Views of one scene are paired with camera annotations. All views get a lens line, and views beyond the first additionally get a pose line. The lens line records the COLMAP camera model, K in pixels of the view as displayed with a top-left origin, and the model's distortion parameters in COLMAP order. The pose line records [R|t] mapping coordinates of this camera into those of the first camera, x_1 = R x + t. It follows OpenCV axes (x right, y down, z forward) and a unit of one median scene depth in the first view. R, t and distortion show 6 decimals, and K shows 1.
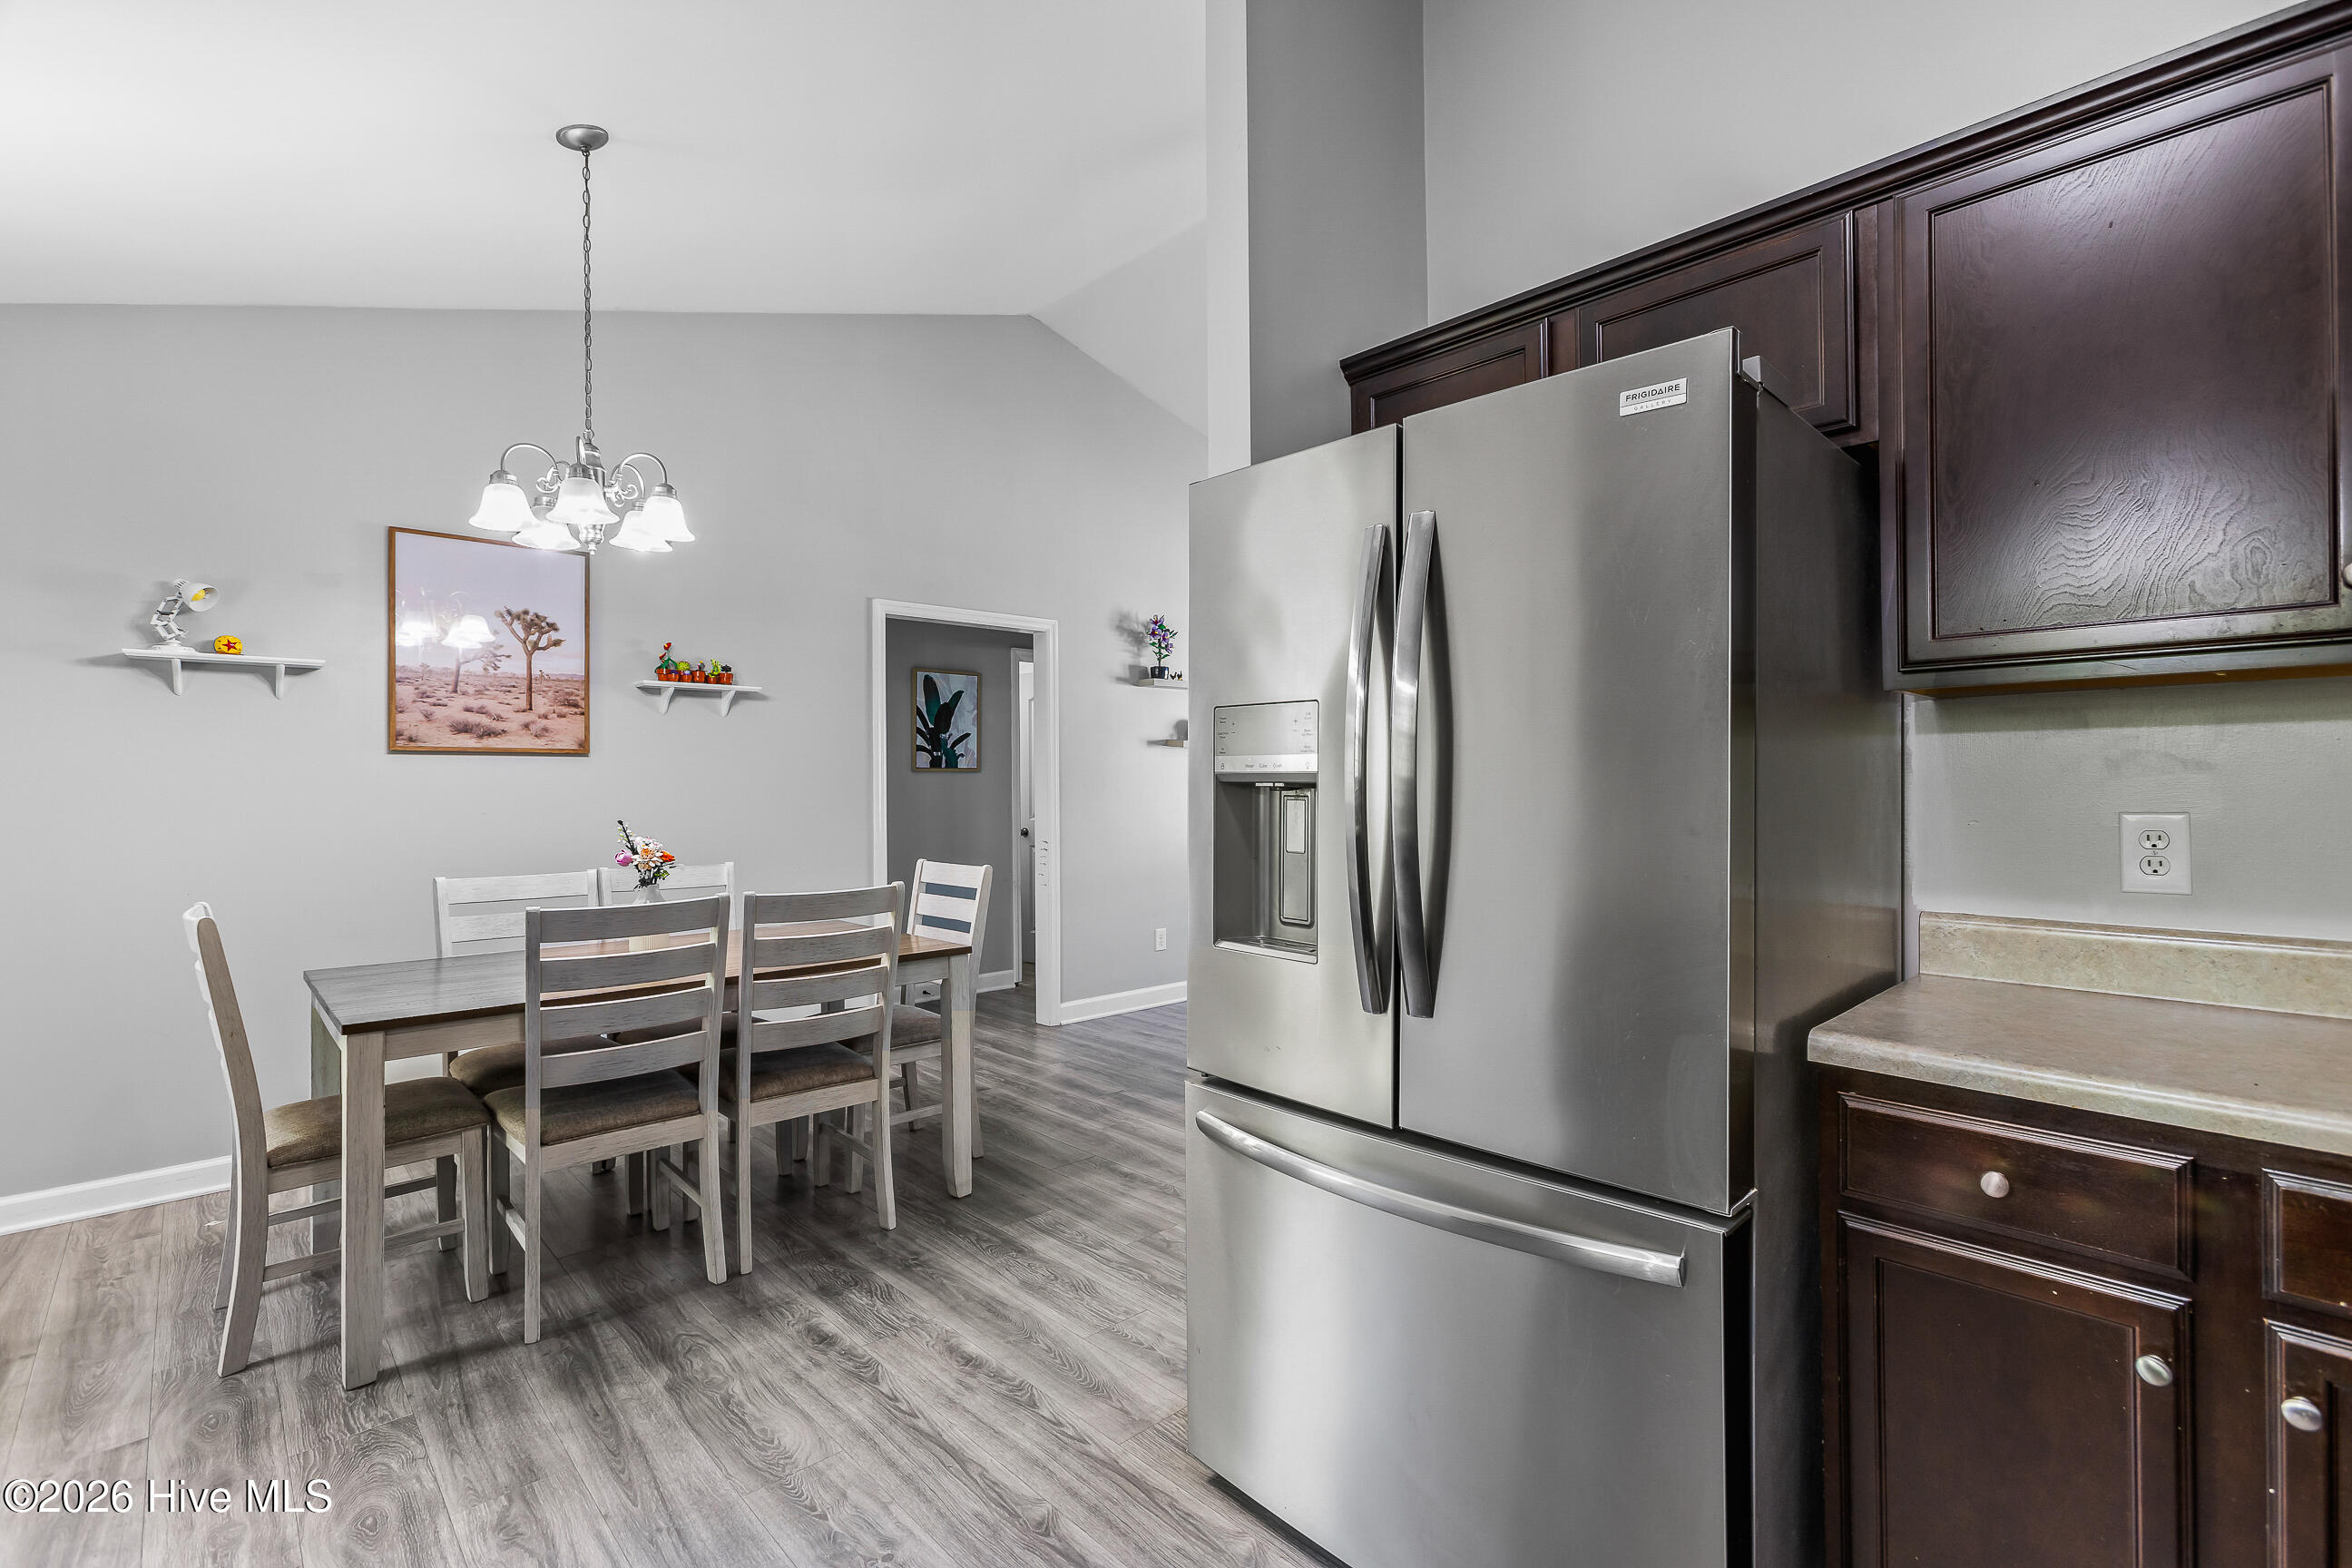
lens RADIAL K [[1057.2, 0, 1178.3], [0, 1057.2, 787.4], [0, 0, 1]] dist [-0.001633, 0.005947]
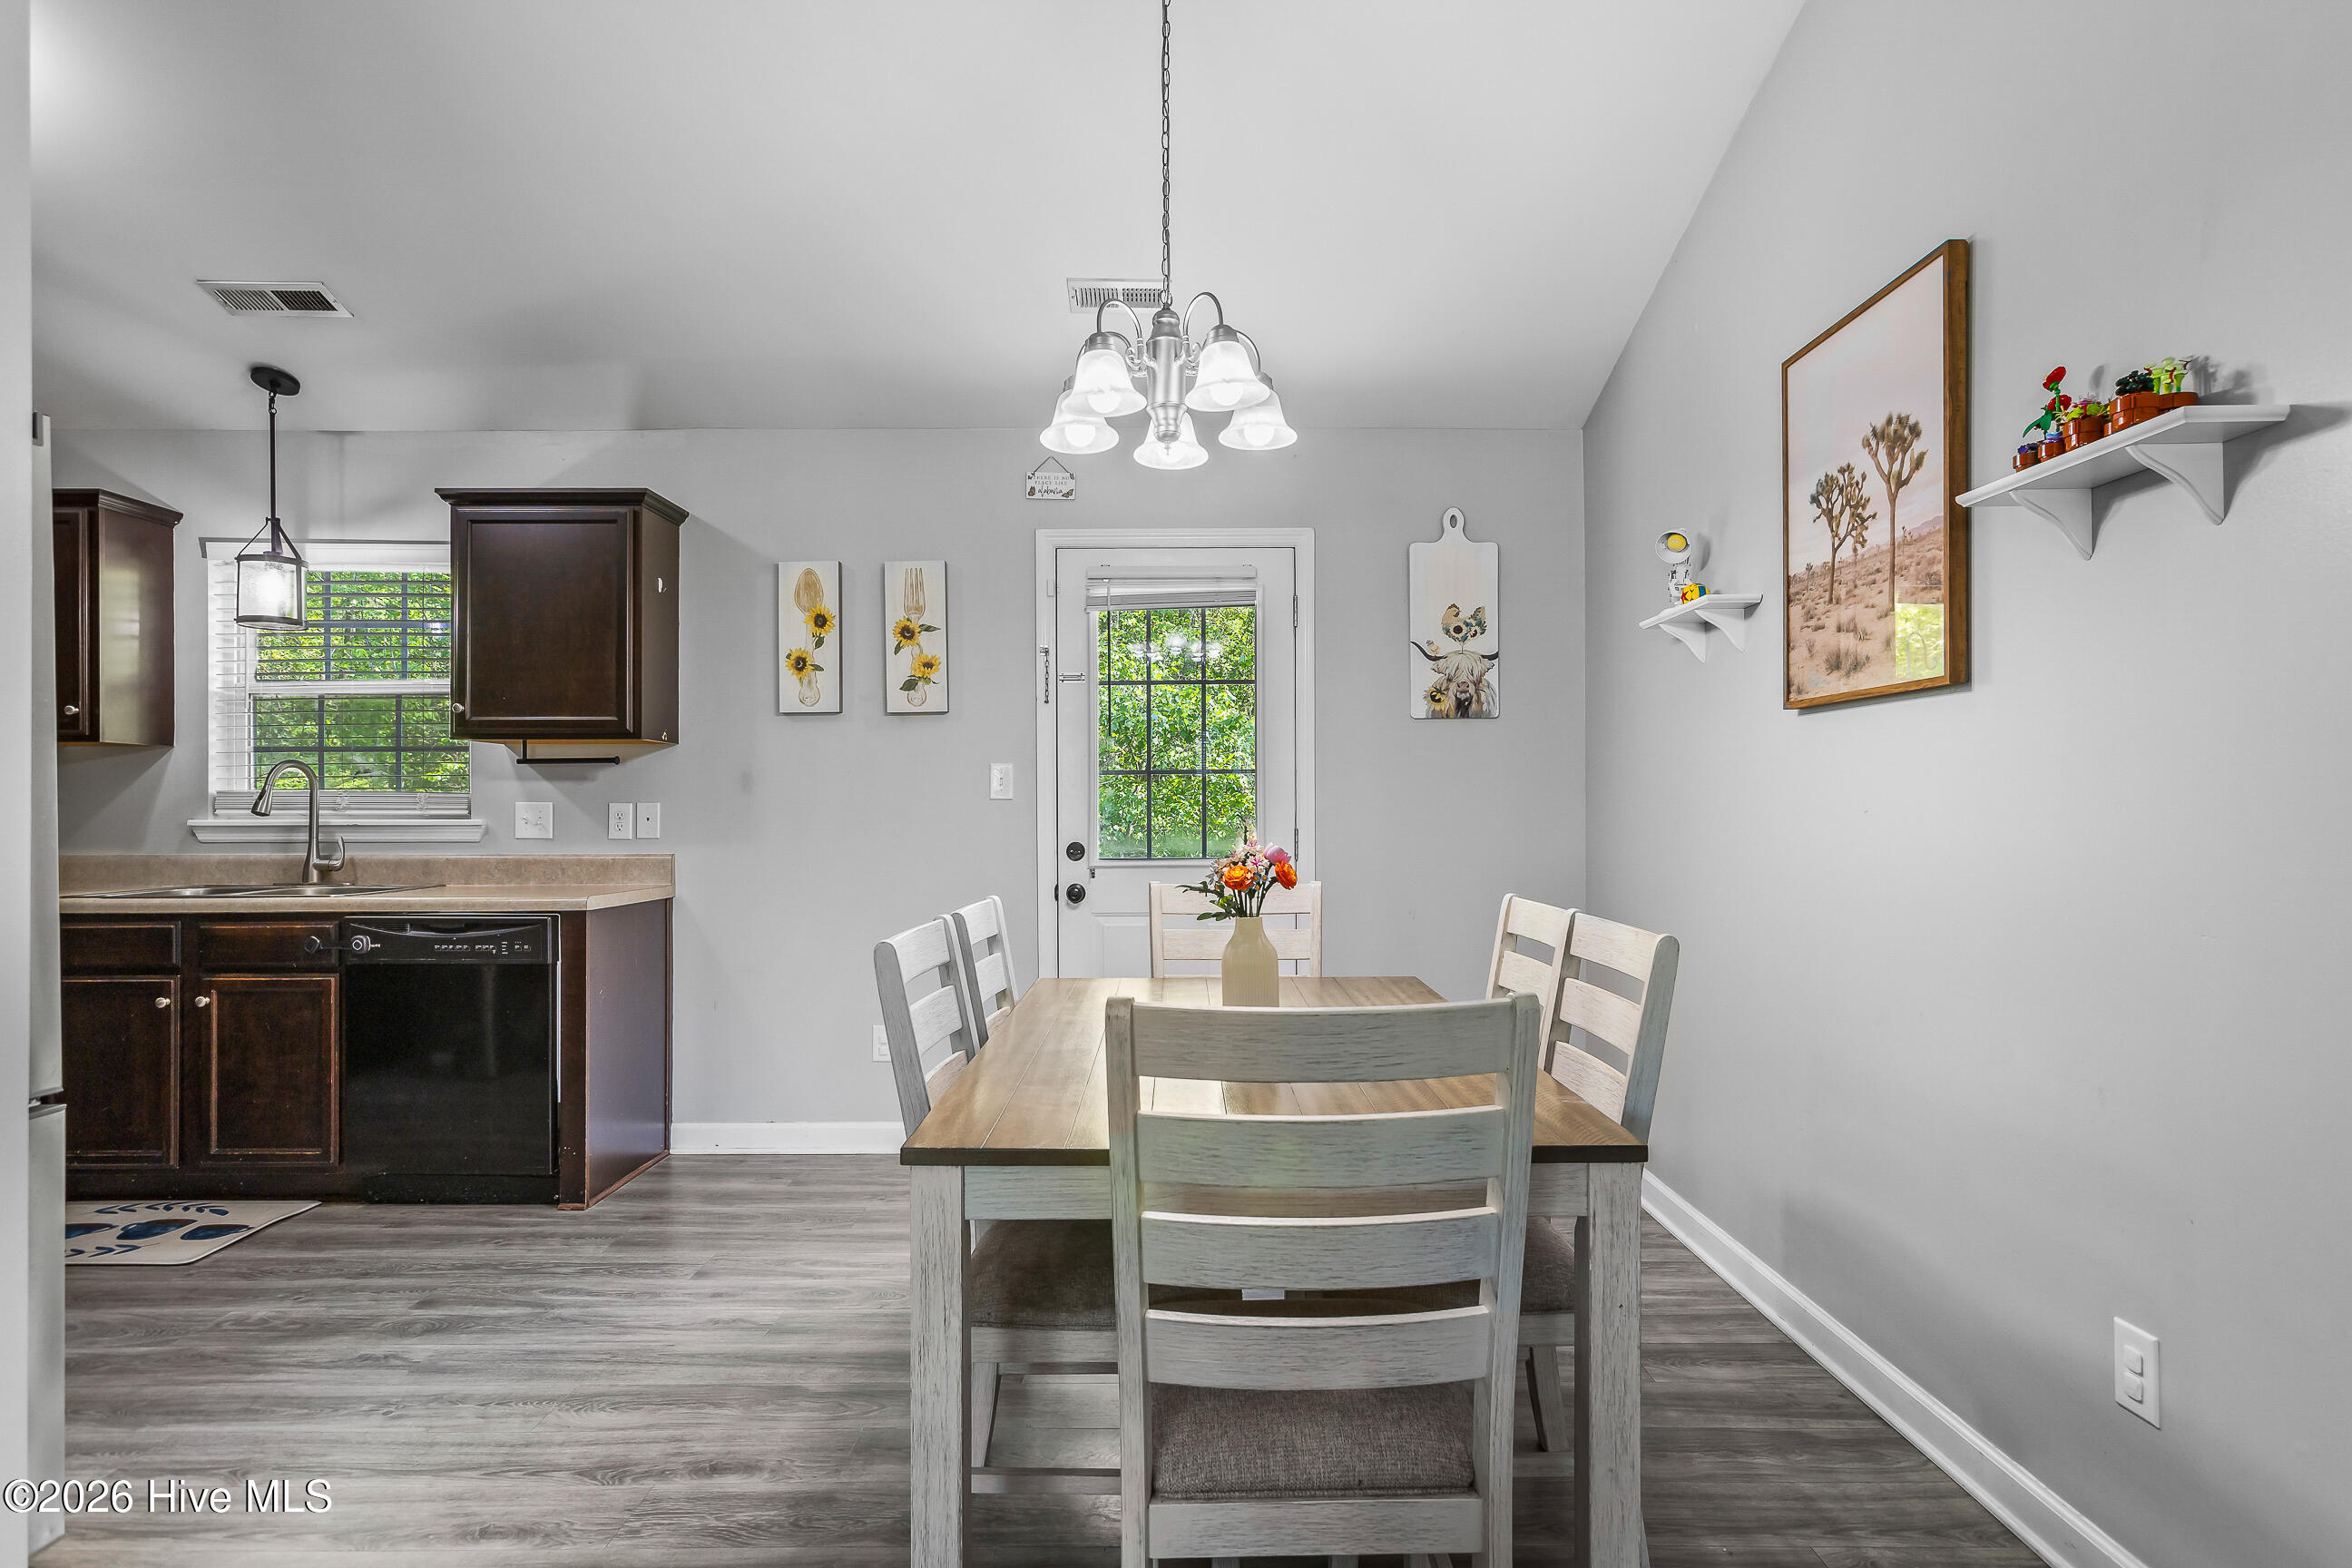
lens RADIAL K [[1283.6, 0, 1174.7], [0, 1283.6, 801.0], [0, 0, 1]] dist [0.016945, 0.000240]
pose [[-0.693292, 0.001056, -0.720656, 0.126857], [0.002221, 0.999997, -0.000671, 0.031197], [0.720654, -0.002066, -0.693292, 2.068326]]
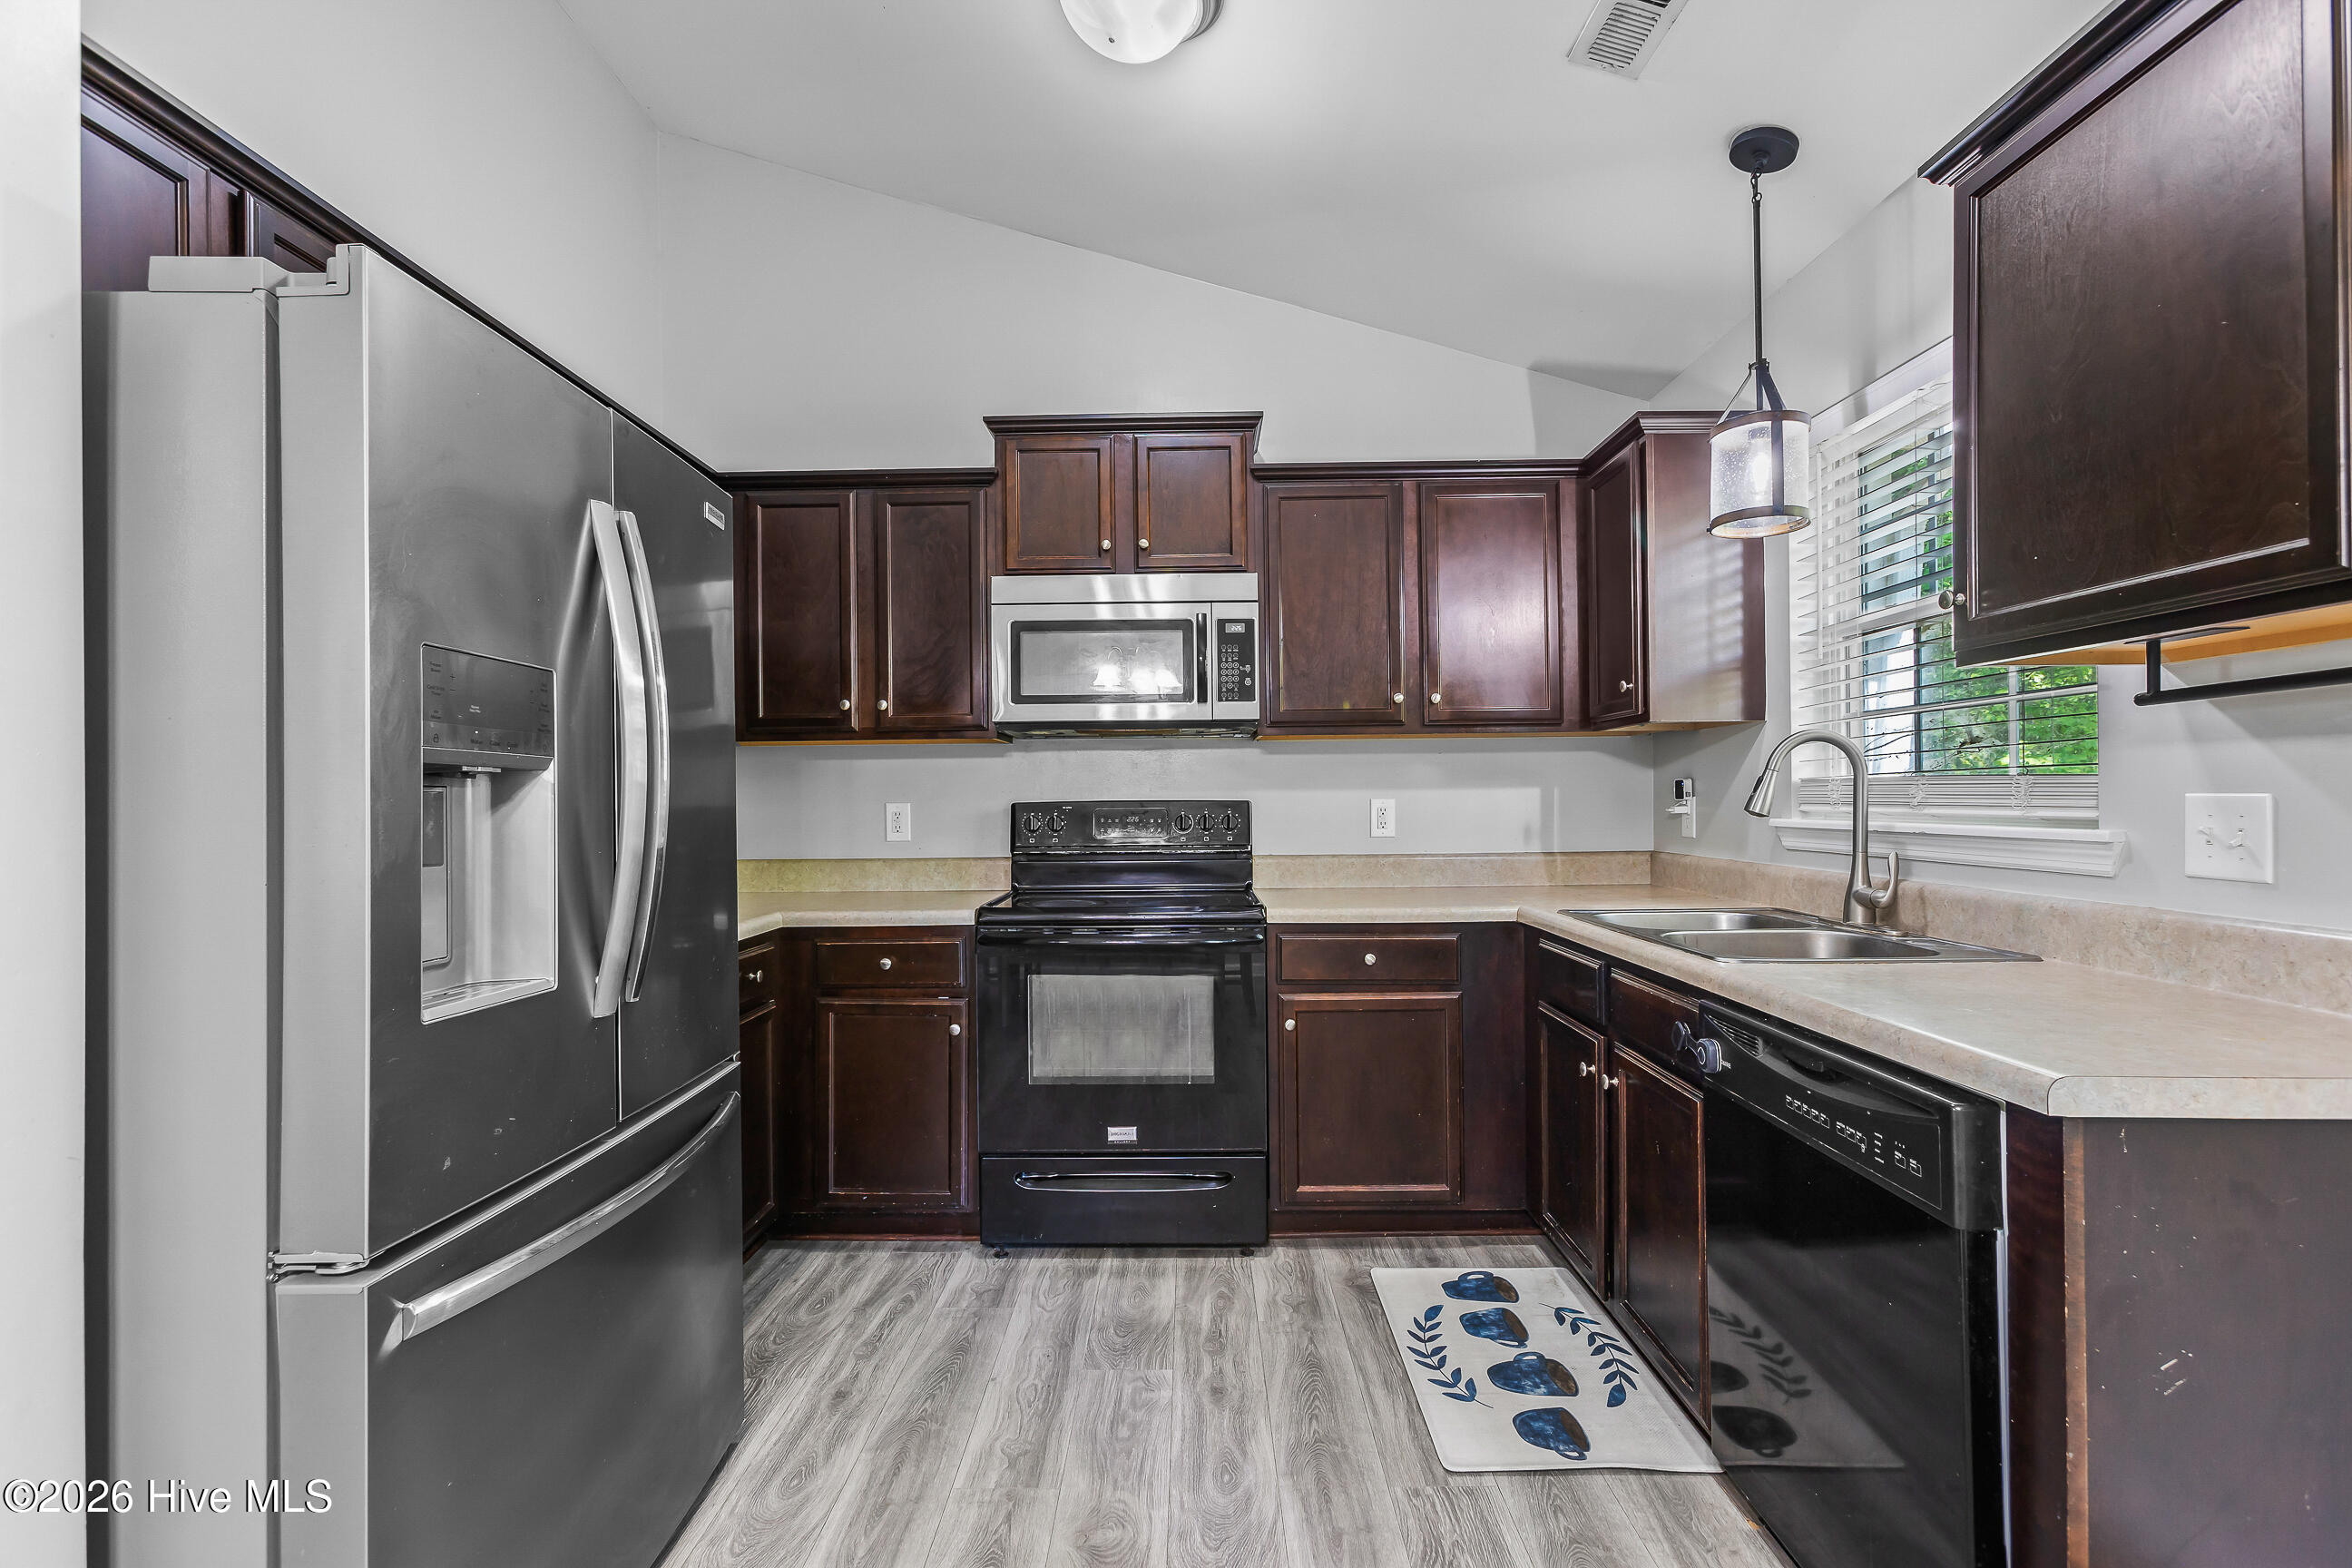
lens RADIAL K [[1068.2, 0, 1184.6], [0, 1068.2, 799.0], [0, 0, 1]] dist [-0.016287, 0.014821]
pose [[-0.720014, 0.008869, 0.693902, -0.607092], [0.012916, 0.999916, 0.000621, 0.024369], [-0.693839, 0.009410, -0.720069, 0.954405]]
